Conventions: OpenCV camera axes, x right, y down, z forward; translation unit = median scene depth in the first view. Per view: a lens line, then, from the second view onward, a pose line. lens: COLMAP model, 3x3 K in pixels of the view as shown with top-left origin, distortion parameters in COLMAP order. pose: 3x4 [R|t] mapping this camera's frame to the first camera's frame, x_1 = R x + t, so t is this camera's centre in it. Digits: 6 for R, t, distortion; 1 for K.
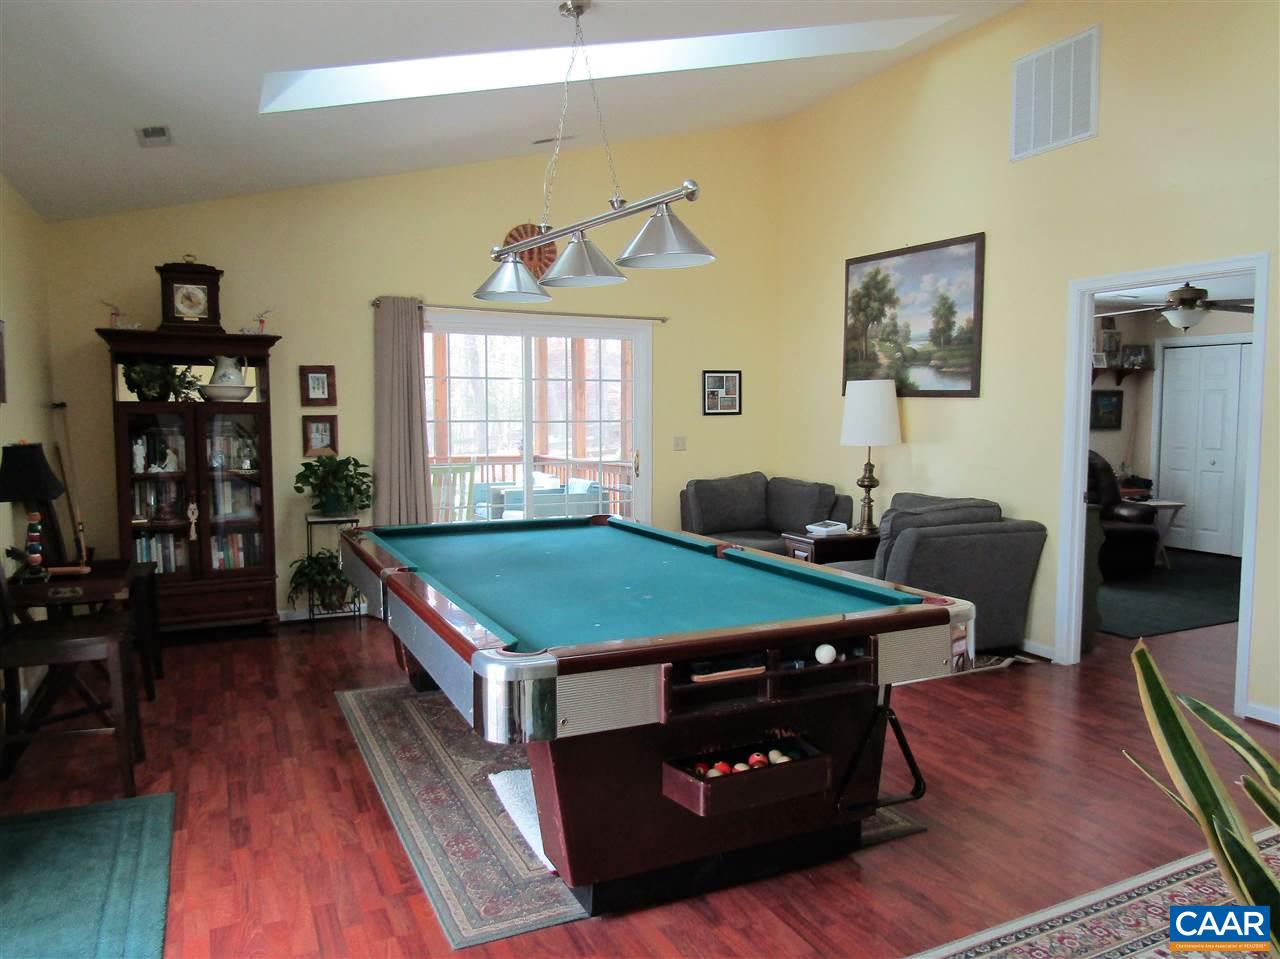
lens RADIAL K [[905.9, 0, 642.8], [0, 905.9, 482.1], [0, 0, 1]] dist [-0.008593, 0.002935]
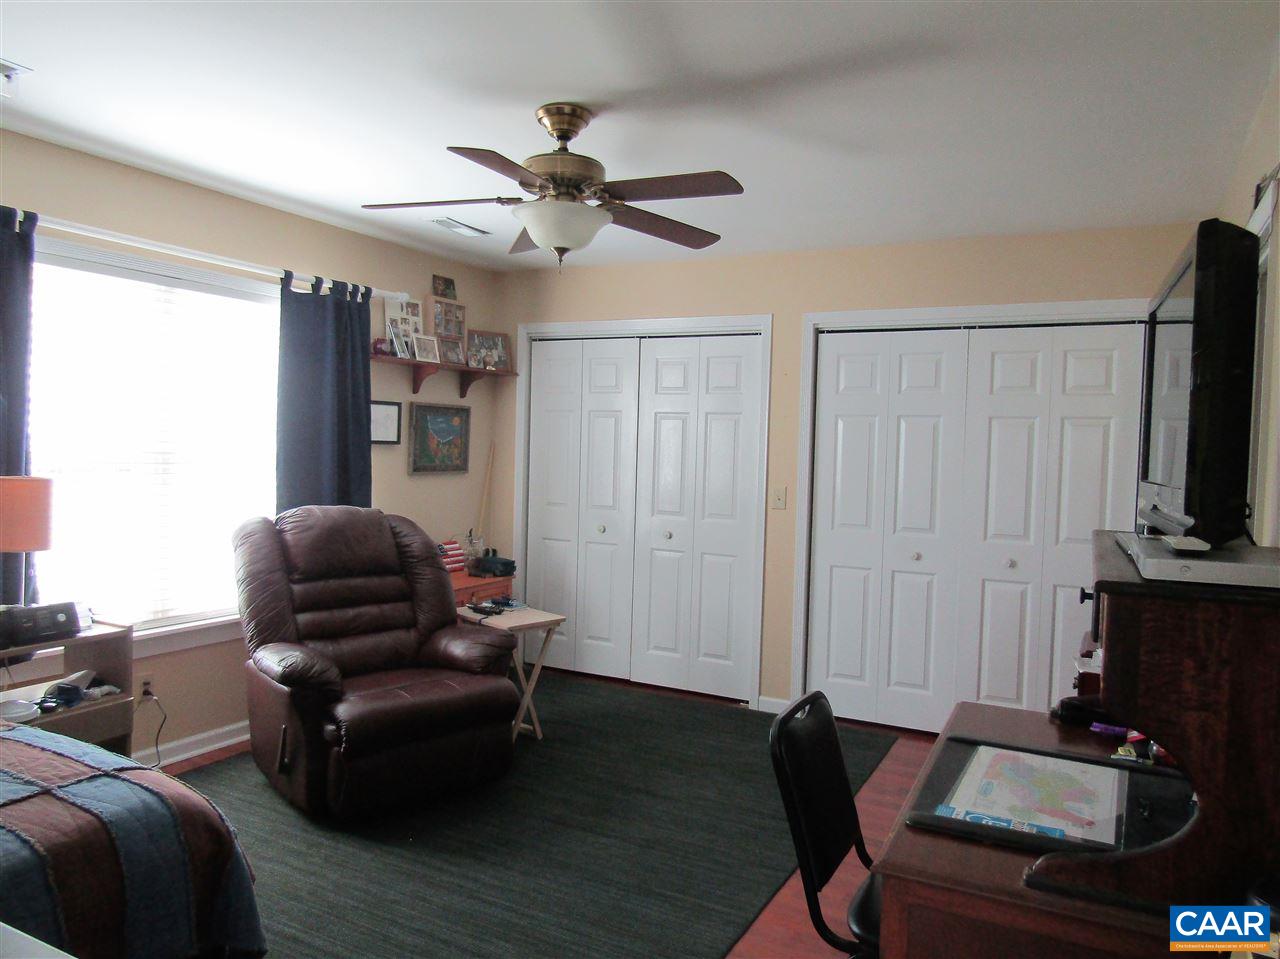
lens RADIAL K [[905.9, 0, 641.9], [0, 905.9, 479.8], [0, 0, 1]] dist [-0.008593, 0.002935]
pose [[0.808707, 0.000109, 0.588211, 0.280125], [0.017058, 0.999575, -0.023637, -0.038431], [-0.587964, 0.029149, 0.808362, 0.467674]]
